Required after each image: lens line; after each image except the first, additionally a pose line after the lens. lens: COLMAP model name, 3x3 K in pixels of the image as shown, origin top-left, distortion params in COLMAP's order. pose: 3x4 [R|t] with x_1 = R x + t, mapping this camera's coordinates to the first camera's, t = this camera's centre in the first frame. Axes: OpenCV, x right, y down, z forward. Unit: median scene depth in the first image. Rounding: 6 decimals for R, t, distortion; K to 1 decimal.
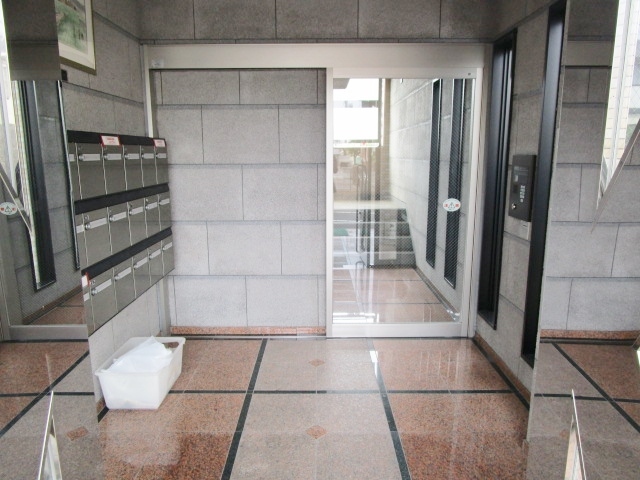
lens RADIAL K [[455.2, 0, 319.7], [0, 455.2, 238.6], [0, 0, 1]] dist [-0.024010, 0.003901]
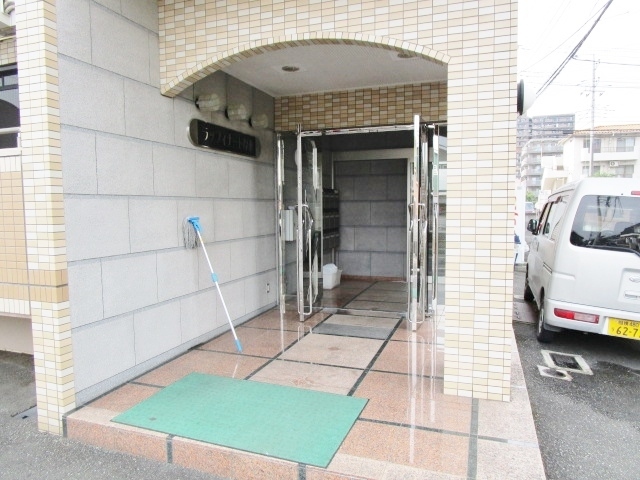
lens RADIAL K [[455.2, 0, 320.6], [0, 455.2, 240.8], [0, 0, 1]] dist [-0.024010, 0.003901]
pose [[0.938120, 0.021655, -0.345633, 0.373055], [-0.059597, 0.993248, -0.099528, 0.268390], [0.341144, 0.113968, 0.933077, -1.142315]]
